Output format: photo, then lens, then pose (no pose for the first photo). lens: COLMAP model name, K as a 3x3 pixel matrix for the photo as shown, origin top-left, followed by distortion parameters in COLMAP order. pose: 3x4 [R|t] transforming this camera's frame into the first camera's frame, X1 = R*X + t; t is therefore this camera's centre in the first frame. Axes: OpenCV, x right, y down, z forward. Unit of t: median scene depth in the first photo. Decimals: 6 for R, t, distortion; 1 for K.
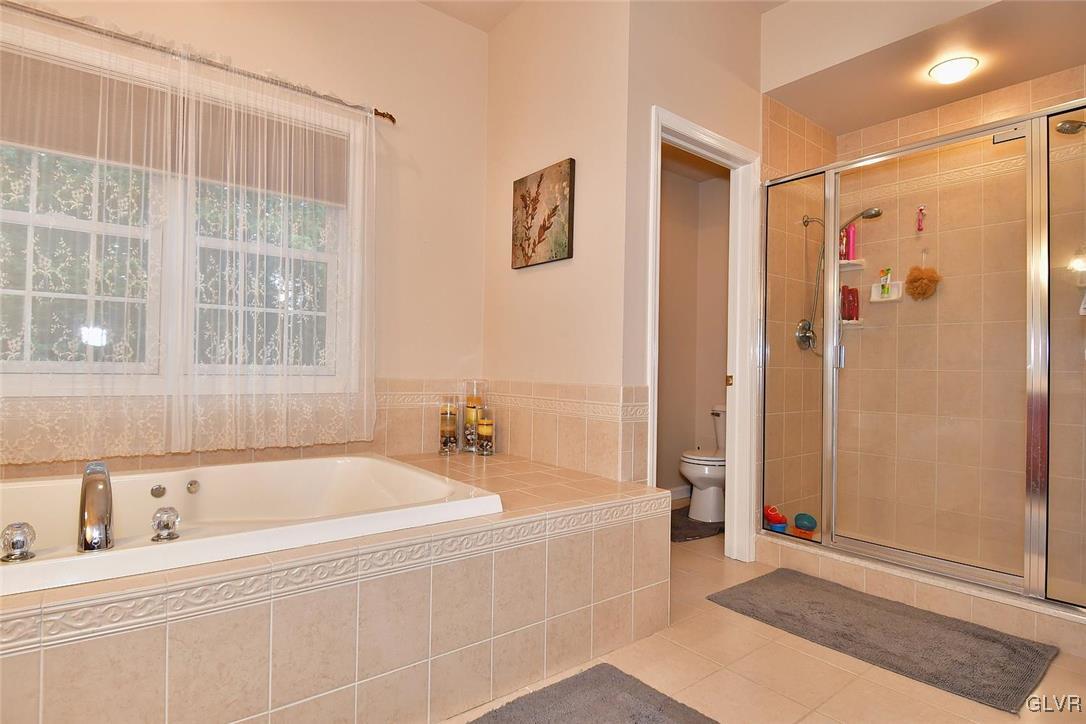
lens RADIAL K [[566.5, 0, 547.4], [0, 566.5, 362.0], [0, 0, 1]] dist [-0.002574, -0.003436]
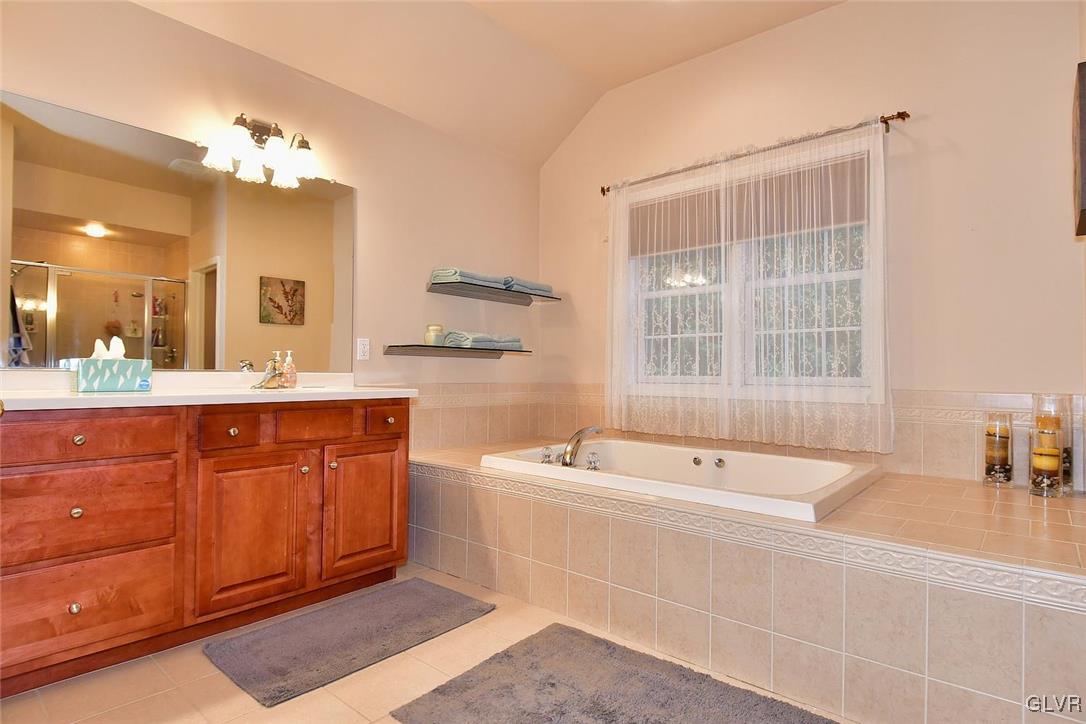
lens RADIAL K [[566.5, 0, 548.4], [0, 566.5, 364.9], [0, 0, 1]] dist [-0.002574, -0.003436]
pose [[0.186086, -0.031569, -0.982026, 0.613988], [0.006926, 0.999501, -0.030819, 0.013521], [0.982509, -0.001067, 0.186212, 0.277775]]
